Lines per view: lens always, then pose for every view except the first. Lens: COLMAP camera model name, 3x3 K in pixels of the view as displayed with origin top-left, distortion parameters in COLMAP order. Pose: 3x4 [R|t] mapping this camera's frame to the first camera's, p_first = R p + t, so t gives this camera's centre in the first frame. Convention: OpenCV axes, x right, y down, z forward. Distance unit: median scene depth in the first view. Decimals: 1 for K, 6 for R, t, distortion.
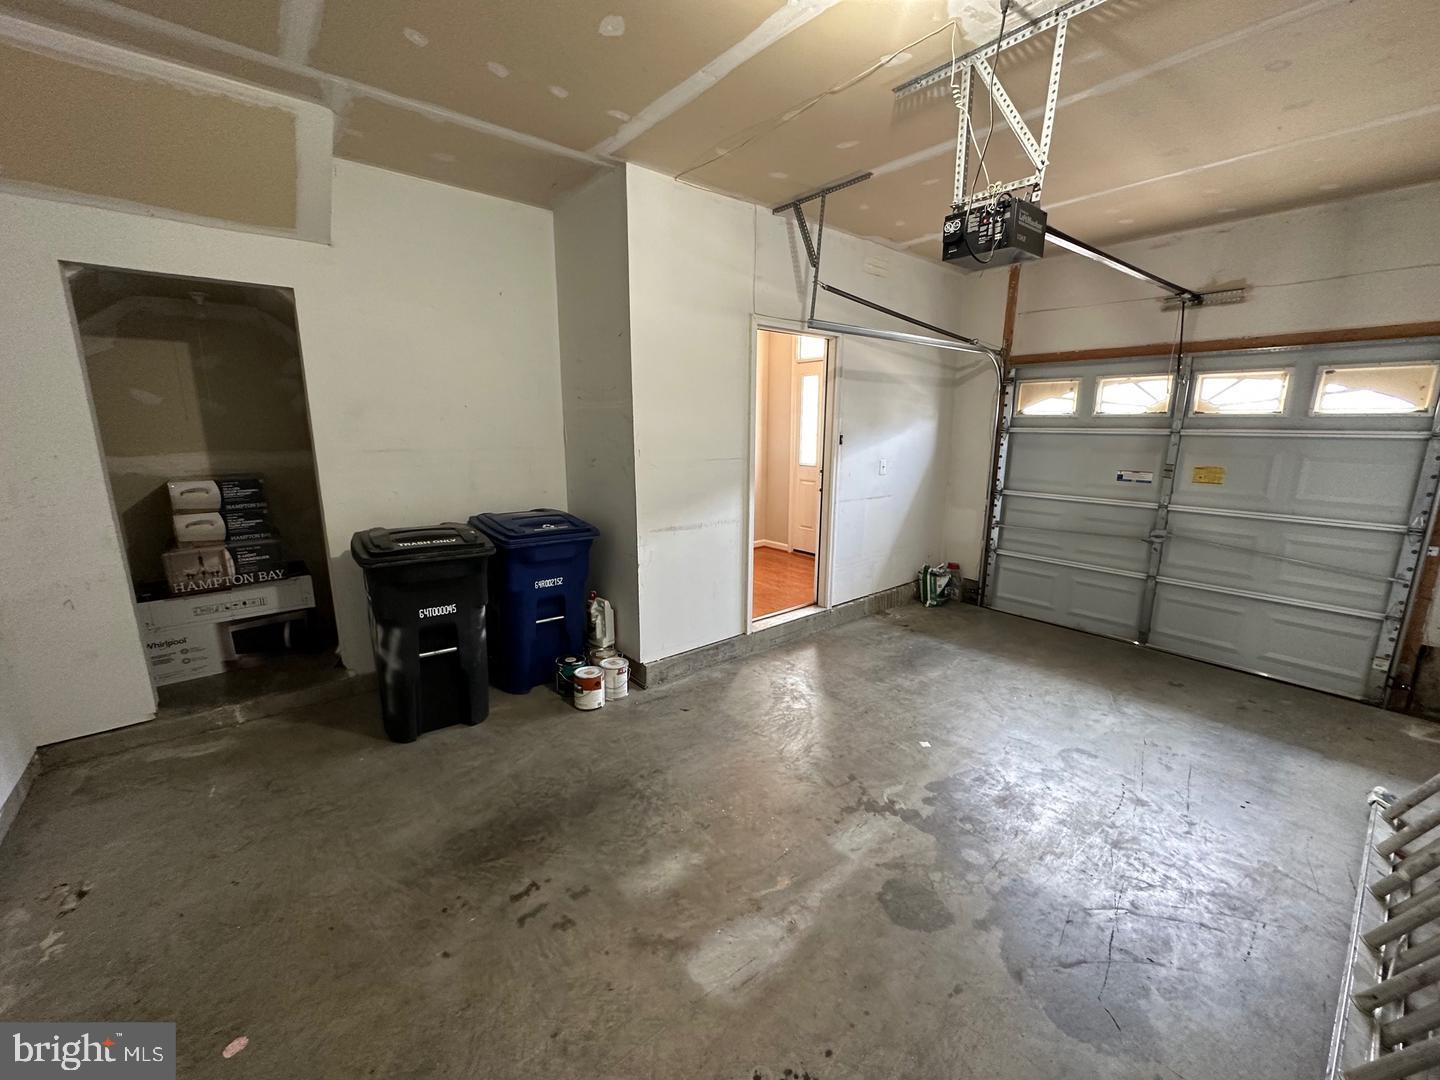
lens RADIAL K [[574.1, 0, 720.0], [0, 574.1, 540.0], [0, 0, 1]] dist [-0.001902, 0.000219]
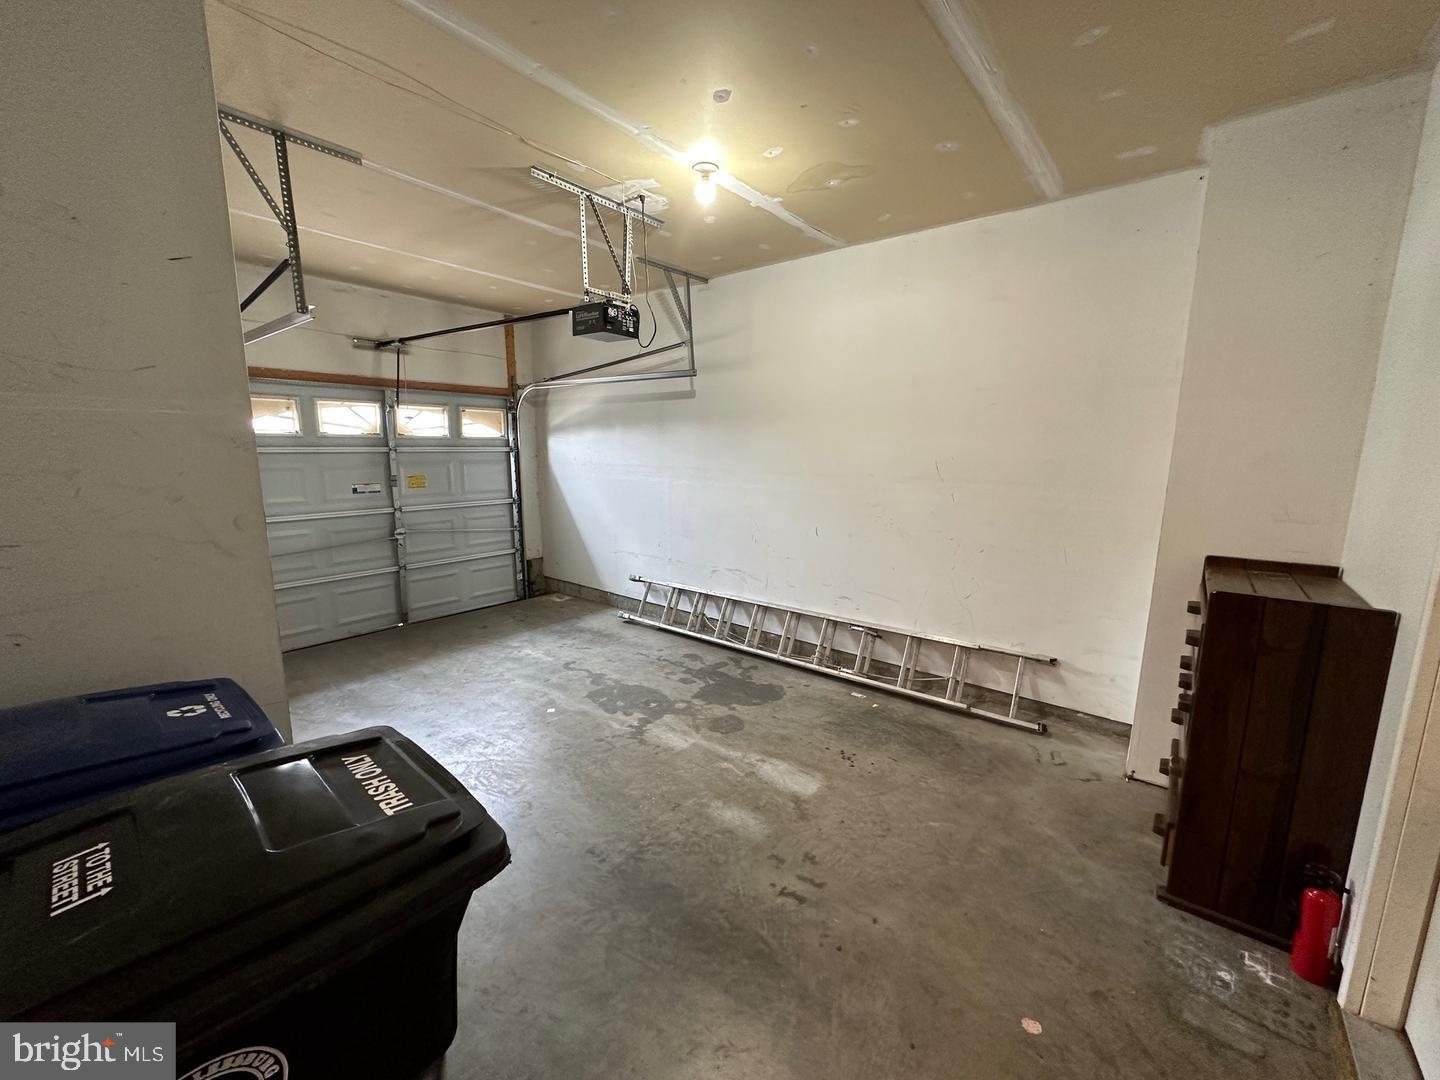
lens RADIAL K [[574.1, 0, 720.0], [0, 574.1, 540.0], [0, 0, 1]] dist [-0.001902, 0.000219]
pose [[-0.190966, -0.166335, 0.967401, -0.677734], [0.190565, 0.960505, 0.202767, -0.135606], [-0.962921, 0.223074, -0.151727, 0.635759]]
